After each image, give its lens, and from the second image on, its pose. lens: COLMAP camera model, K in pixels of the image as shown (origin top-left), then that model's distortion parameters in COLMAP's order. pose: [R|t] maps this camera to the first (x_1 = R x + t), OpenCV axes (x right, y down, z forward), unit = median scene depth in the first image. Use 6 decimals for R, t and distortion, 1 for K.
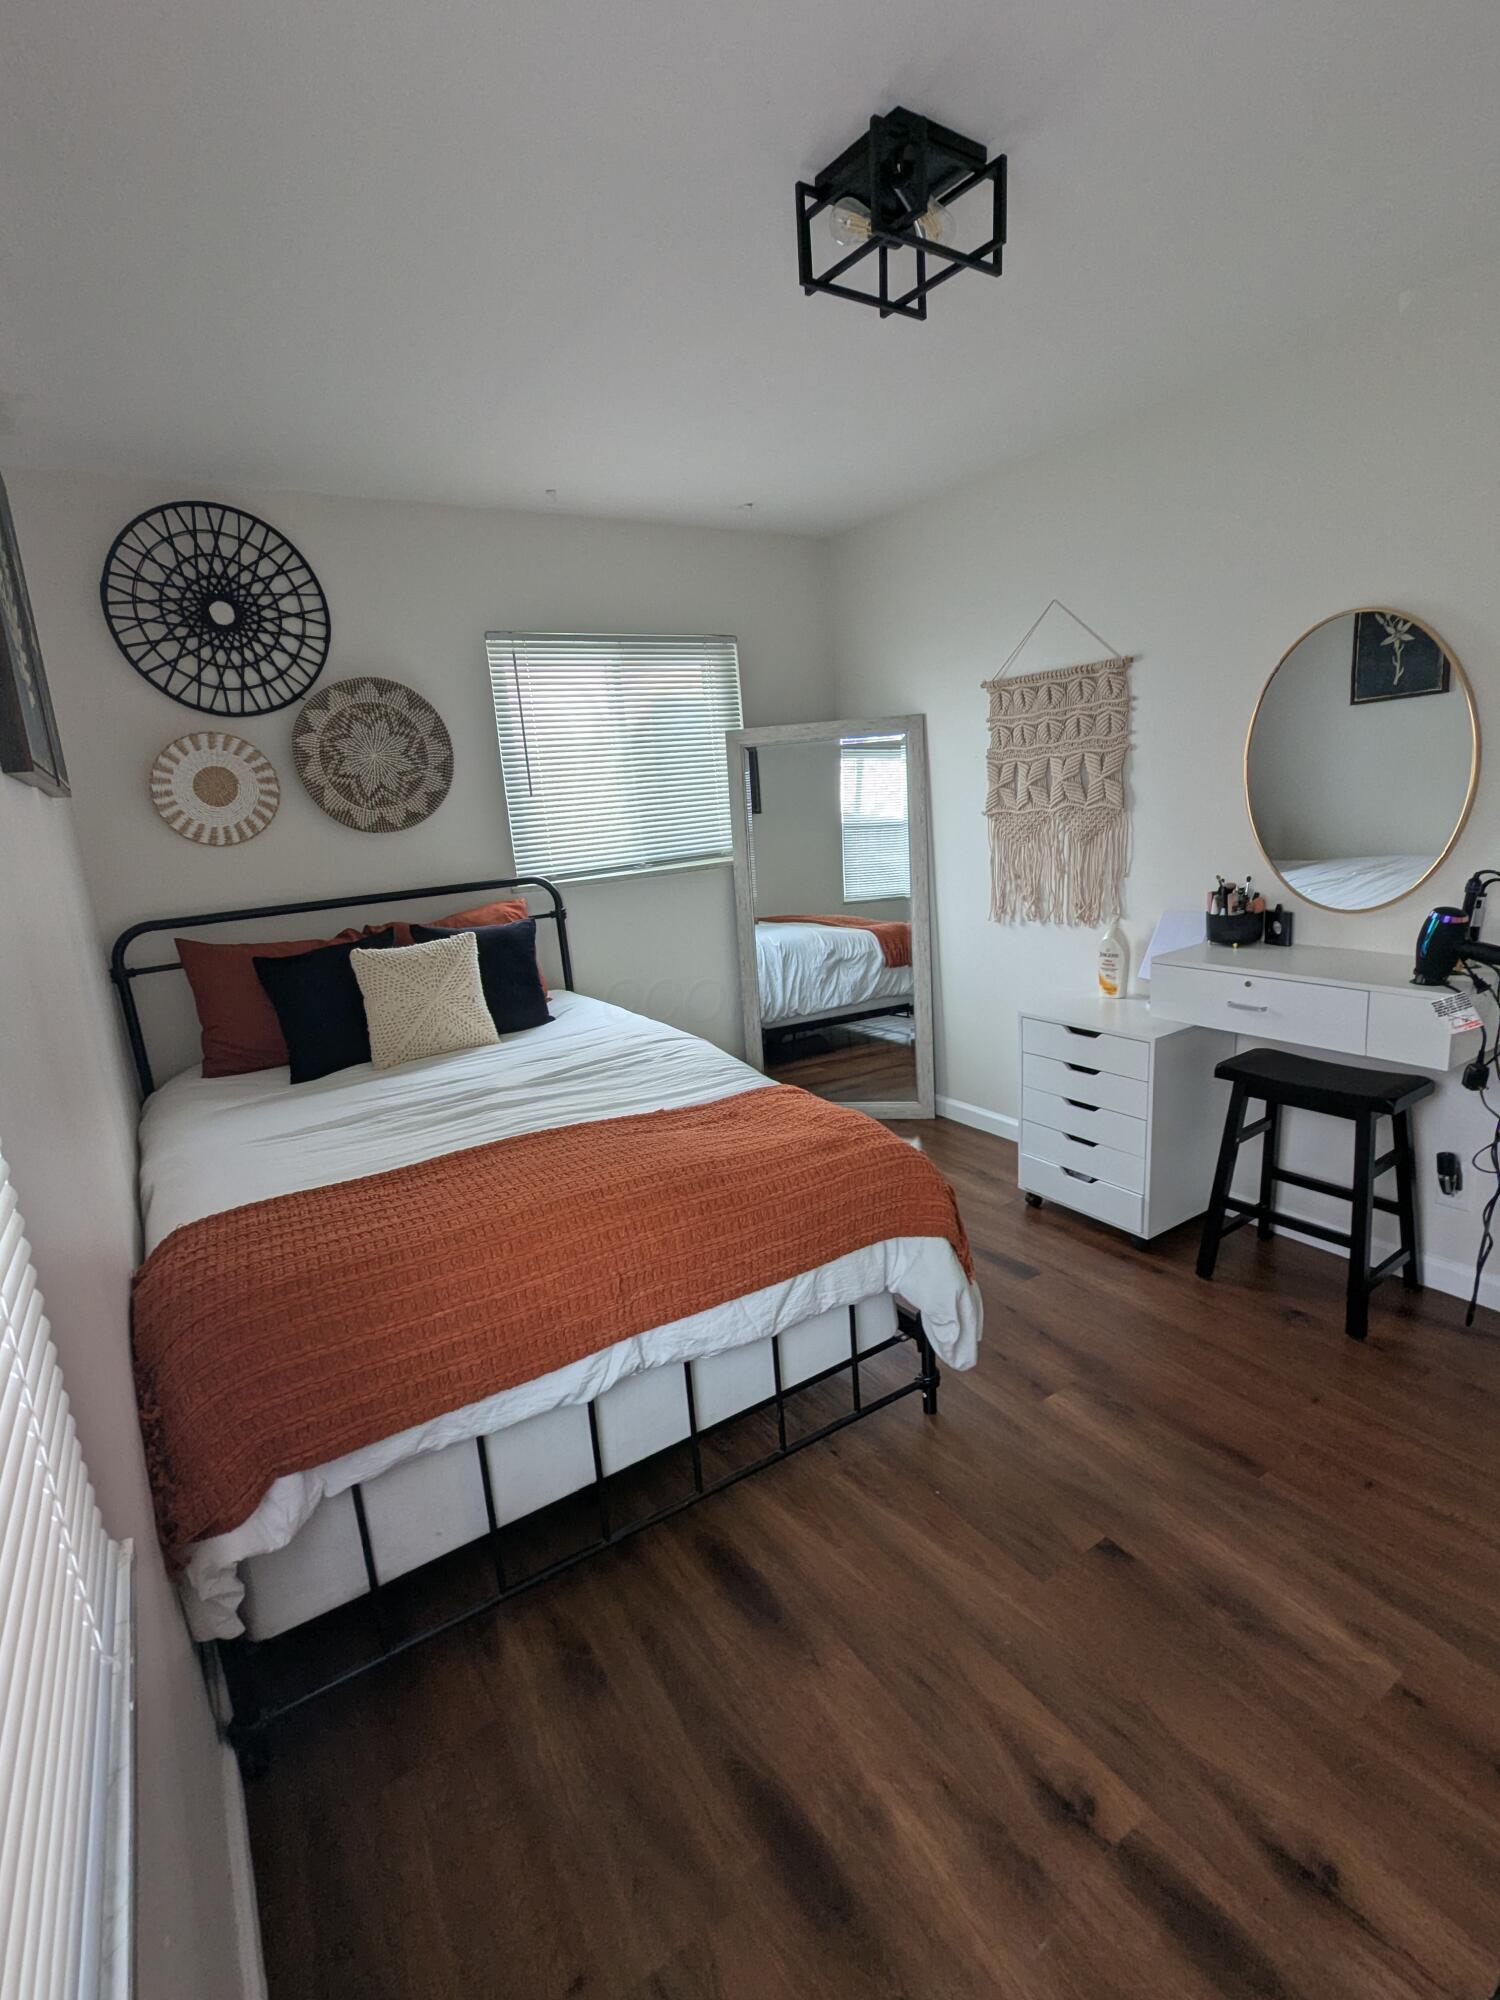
lens RADIAL K [[941.1, 0, 755.6], [0, 941.1, 999.1], [0, 0, 1]] dist [-0.011578, 0.001571]
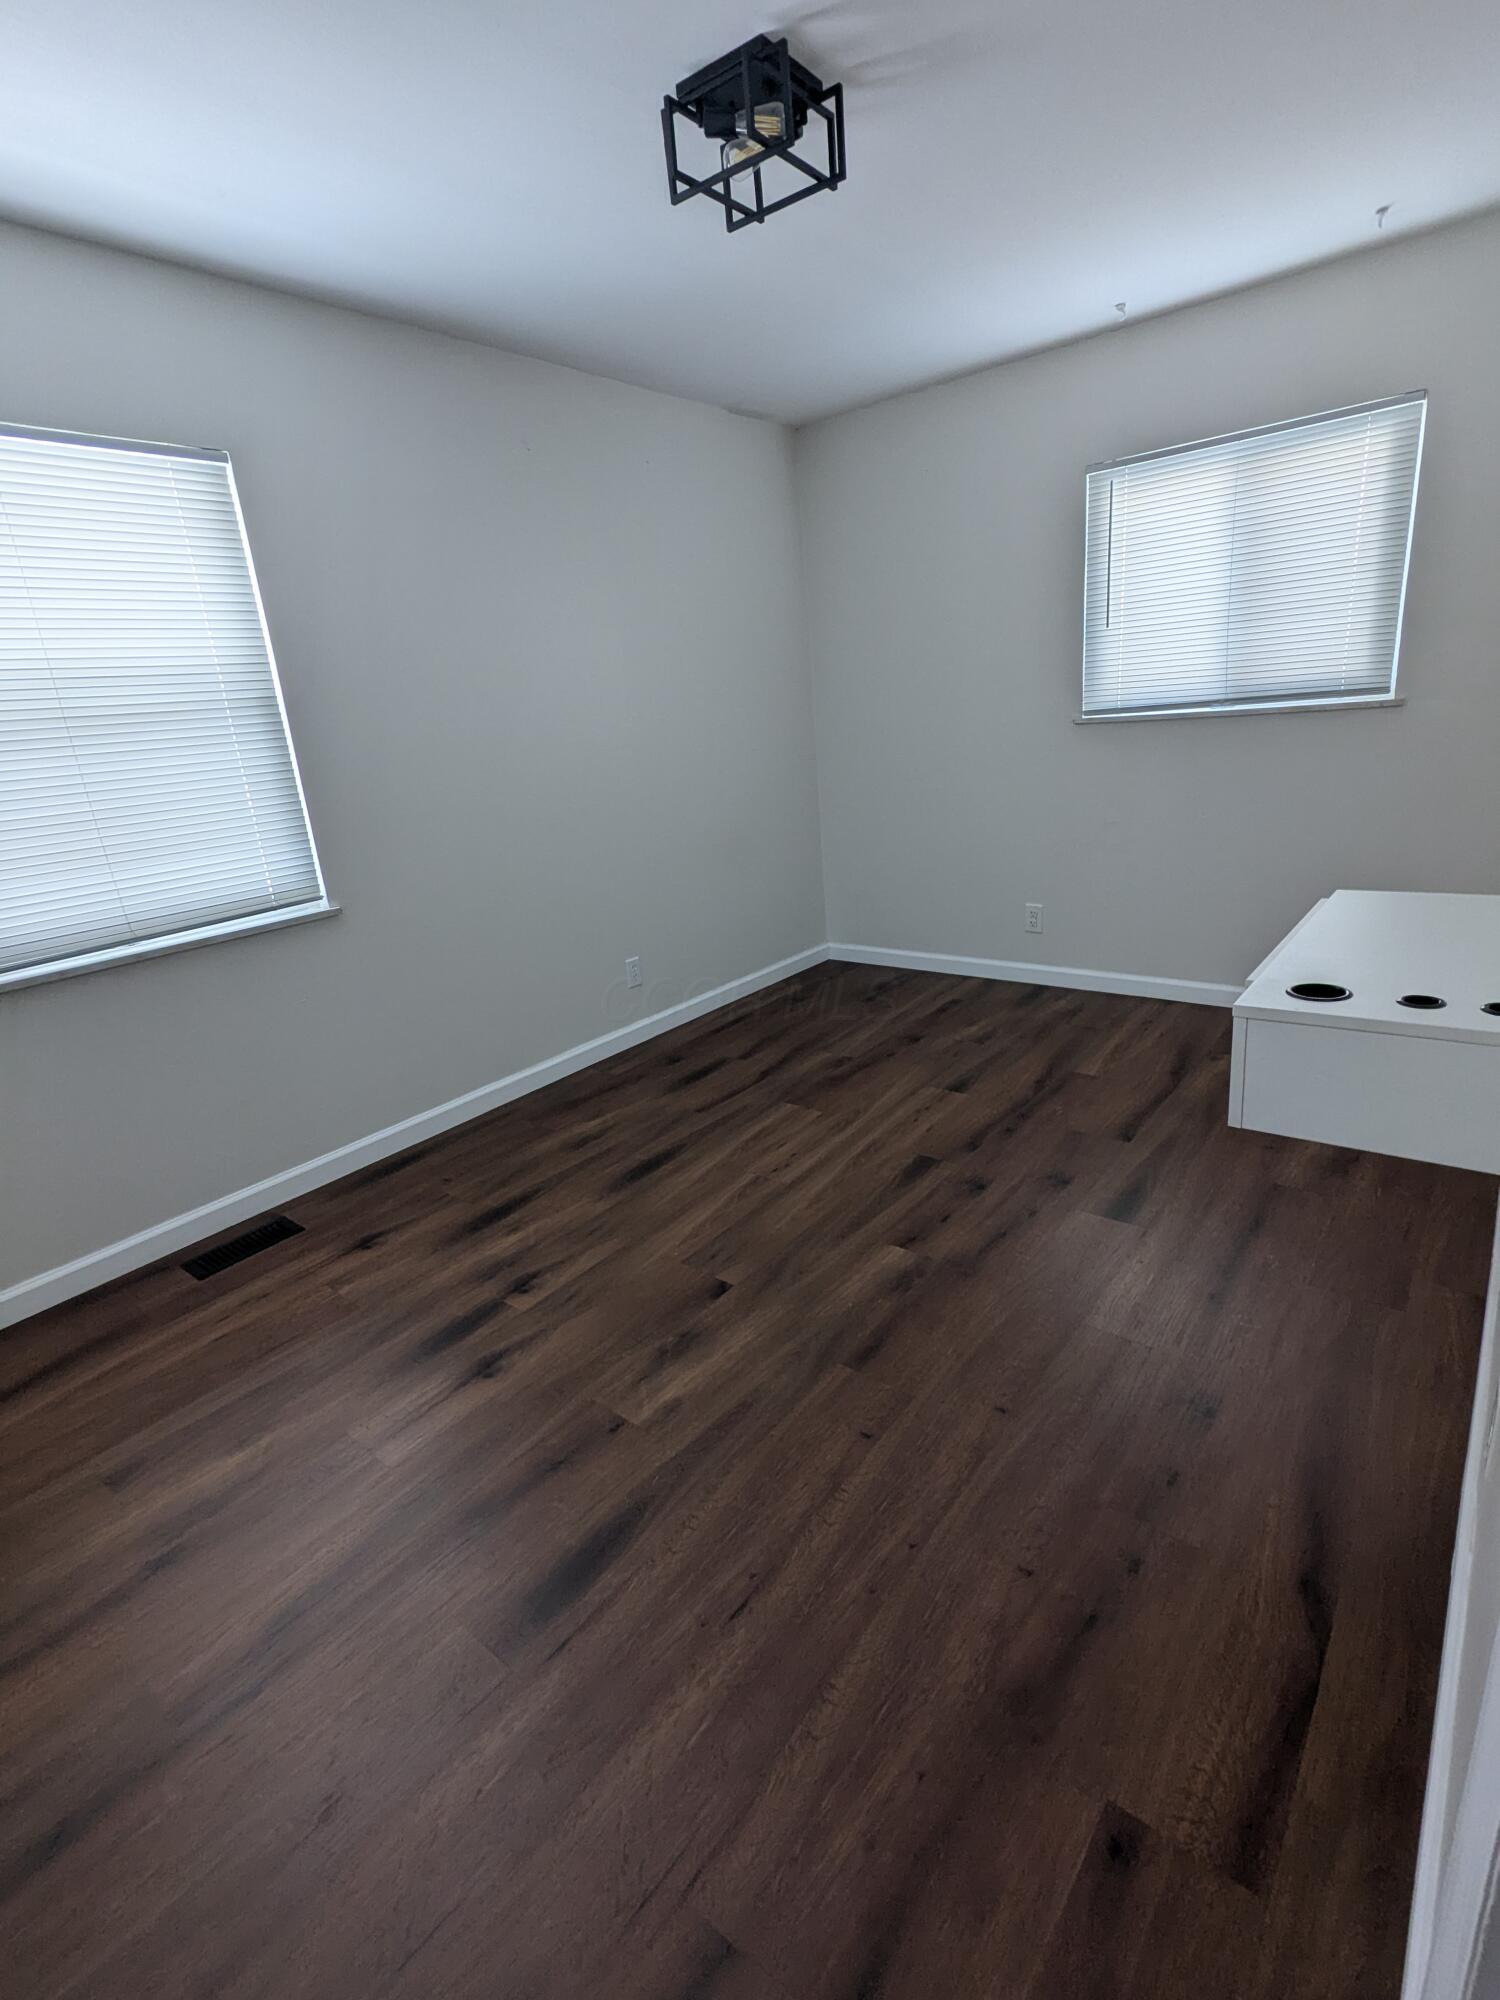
lens RADIAL K [[941.1, 0, 758.2], [0, 941.1, 994.0], [0, 0, 1]] dist [-0.011578, 0.001571]
pose [[0.316925, 0.329266, -0.889462, 1.648609], [-0.138757, 0.943811, 0.299945, -0.217964], [0.938246, 0.028359, 0.344805, 0.692501]]
